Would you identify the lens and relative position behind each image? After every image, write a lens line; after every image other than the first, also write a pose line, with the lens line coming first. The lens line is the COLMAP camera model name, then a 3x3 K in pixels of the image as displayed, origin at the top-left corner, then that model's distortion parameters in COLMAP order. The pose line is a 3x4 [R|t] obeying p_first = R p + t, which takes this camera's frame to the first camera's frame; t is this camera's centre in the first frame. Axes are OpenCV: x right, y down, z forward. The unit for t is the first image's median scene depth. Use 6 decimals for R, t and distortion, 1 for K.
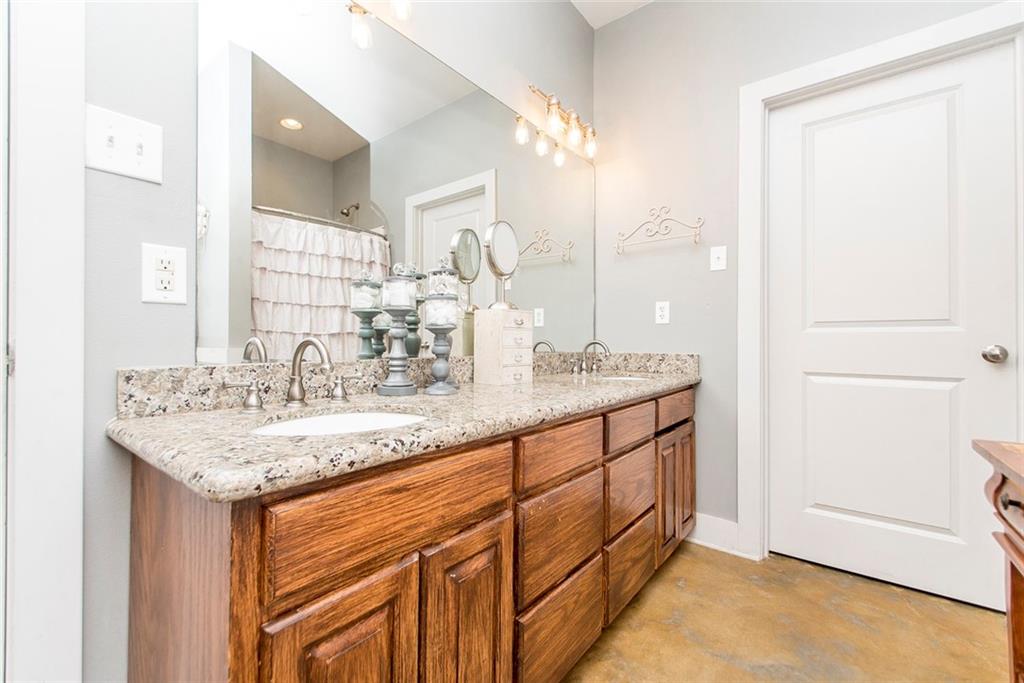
lens RADIAL K [[433.4, 0, 489.6], [0, 433.4, 338.0], [0, 0, 1]] dist [0.009709, -0.002428]
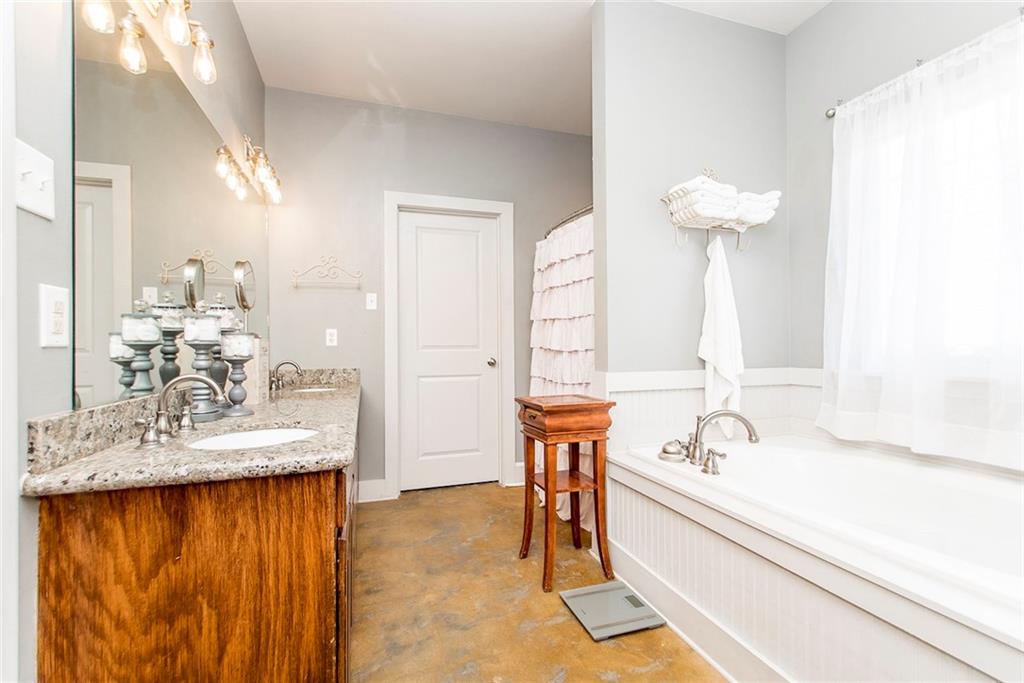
lens RADIAL K [[433.4, 0, 511.0], [0, 433.4, 343.8], [0, 0, 1]] dist [0.009709, -0.002428]
pose [[0.521165, -0.000554, 0.853456, -0.691656], [0.004143, 0.999990, -0.001882, -0.054540], [-0.853446, 0.004517, 0.521162, -0.225256]]
